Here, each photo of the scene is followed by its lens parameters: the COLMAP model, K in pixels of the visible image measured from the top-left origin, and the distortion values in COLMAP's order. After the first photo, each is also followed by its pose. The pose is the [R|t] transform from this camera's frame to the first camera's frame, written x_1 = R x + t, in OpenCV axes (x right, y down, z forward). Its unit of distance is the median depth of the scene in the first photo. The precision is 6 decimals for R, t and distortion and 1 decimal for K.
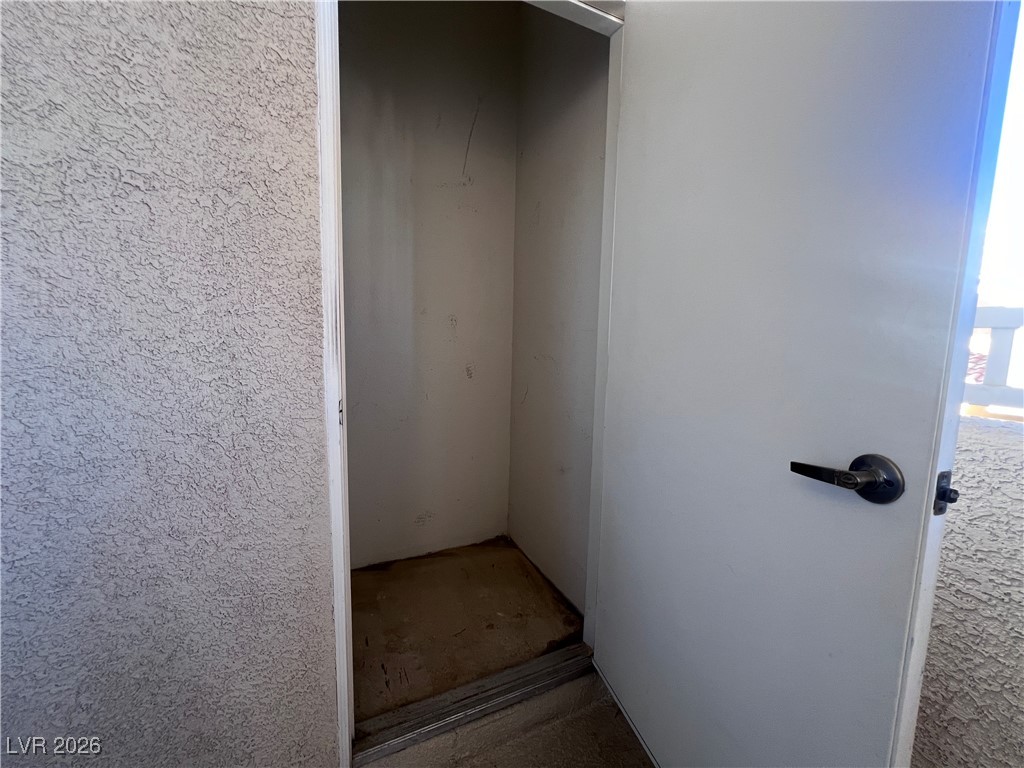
lens RADIAL K [[414.8, 0, 512.0], [0, 414.8, 384.0], [0, 0, 1]] dist [0.000017, -0.000086]
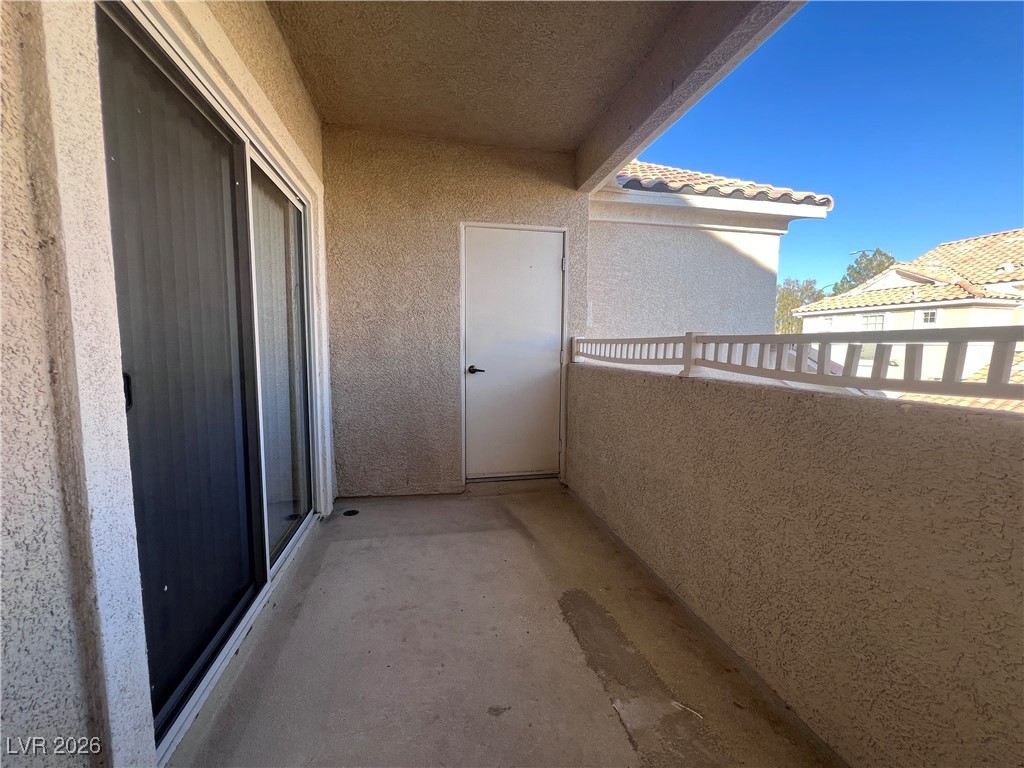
lens RADIAL K [[414.8, 0, 512.0], [0, 414.8, 384.0], [0, 0, 1]] dist [0.000017, -0.000086]
pose [[0.971981, 0.003331, -0.235034, 0.912837], [-0.009427, 0.999648, -0.024817, 0.314365], [0.234869, 0.026337, 0.971670, -2.625429]]
